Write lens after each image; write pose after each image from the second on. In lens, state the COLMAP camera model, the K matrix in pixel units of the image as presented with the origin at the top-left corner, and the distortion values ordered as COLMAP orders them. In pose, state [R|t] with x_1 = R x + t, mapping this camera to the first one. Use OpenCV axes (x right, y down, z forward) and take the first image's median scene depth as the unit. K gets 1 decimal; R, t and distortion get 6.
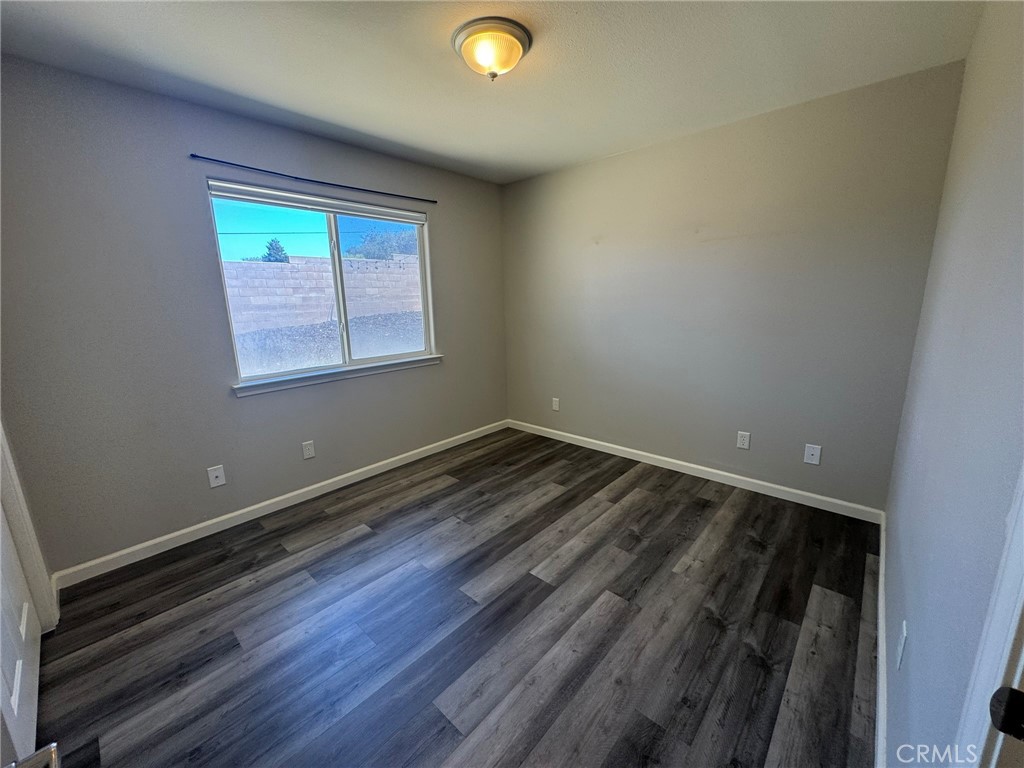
lens RADIAL K [[405.8, 0, 512.0], [0, 405.8, 384.0], [0, 0, 1]] dist [-0.003585, 0.000134]
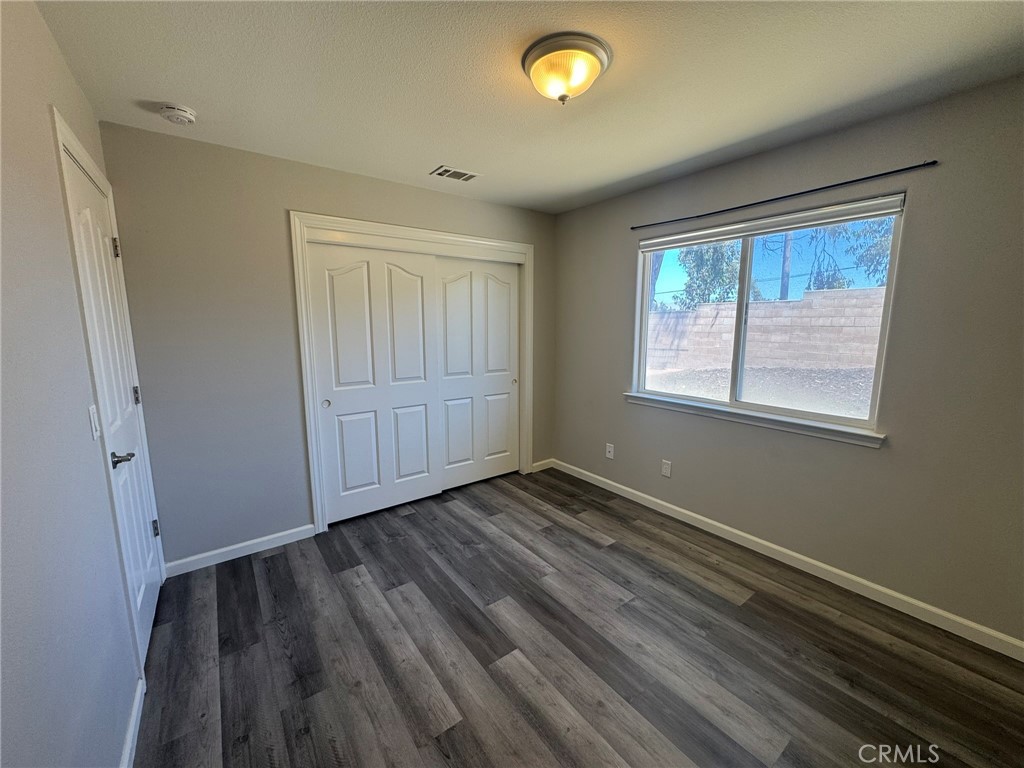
lens RADIAL K [[405.8, 0, 512.0], [0, 405.8, 384.0], [0, 0, 1]] dist [-0.003585, 0.000134]
pose [[-0.192133, 0.171560, -0.966257, 0.775874], [-0.198362, 0.957489, 0.209446, -0.263422], [0.961113, 0.231911, -0.149934, 0.957346]]
